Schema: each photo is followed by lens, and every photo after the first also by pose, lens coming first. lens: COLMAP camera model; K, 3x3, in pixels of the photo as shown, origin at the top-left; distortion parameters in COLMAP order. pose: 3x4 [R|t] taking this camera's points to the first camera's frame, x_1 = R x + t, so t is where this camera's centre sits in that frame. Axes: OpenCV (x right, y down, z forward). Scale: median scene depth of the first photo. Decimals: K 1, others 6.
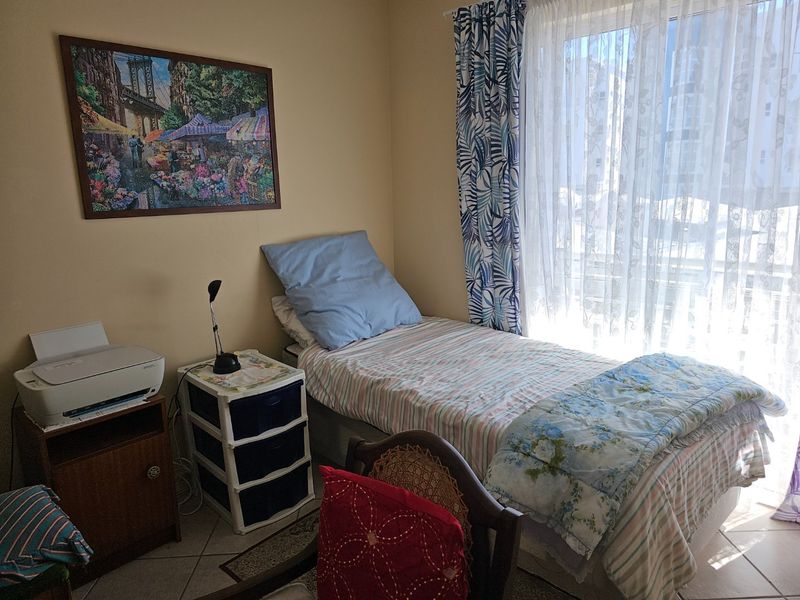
lens RADIAL K [[537.9, 0, 397.3], [0, 537.9, 303.3], [0, 0, 1]] dist [0.069827, -0.062115]
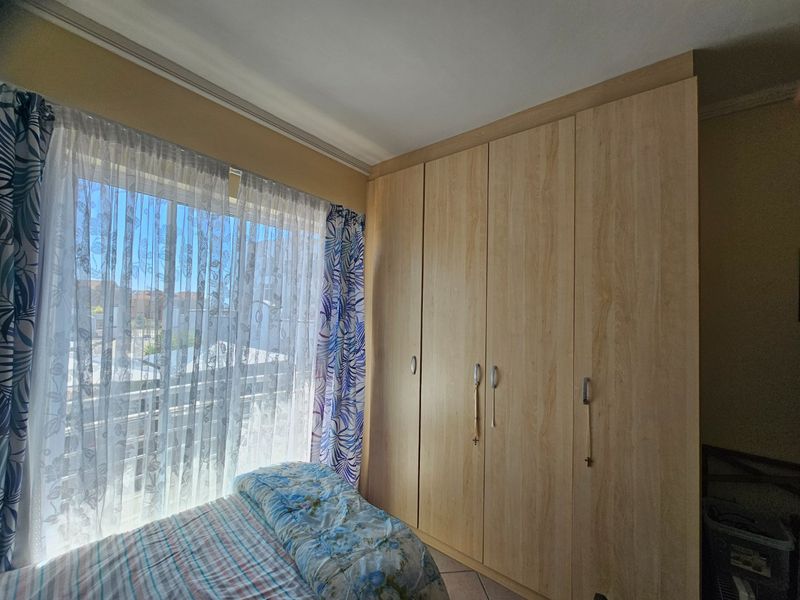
lens RADIAL K [[329.1, 0, 400.0], [0, 329.1, 300.0], [0, 0, 1]] dist [-0.000743, 0.000109]
pose [[-0.084746, 0.054559, 0.994908, -0.247742], [0.195390, 0.980024, -0.037099, -0.169116], [-0.977057, 0.191251, -0.093713, 0.582102]]
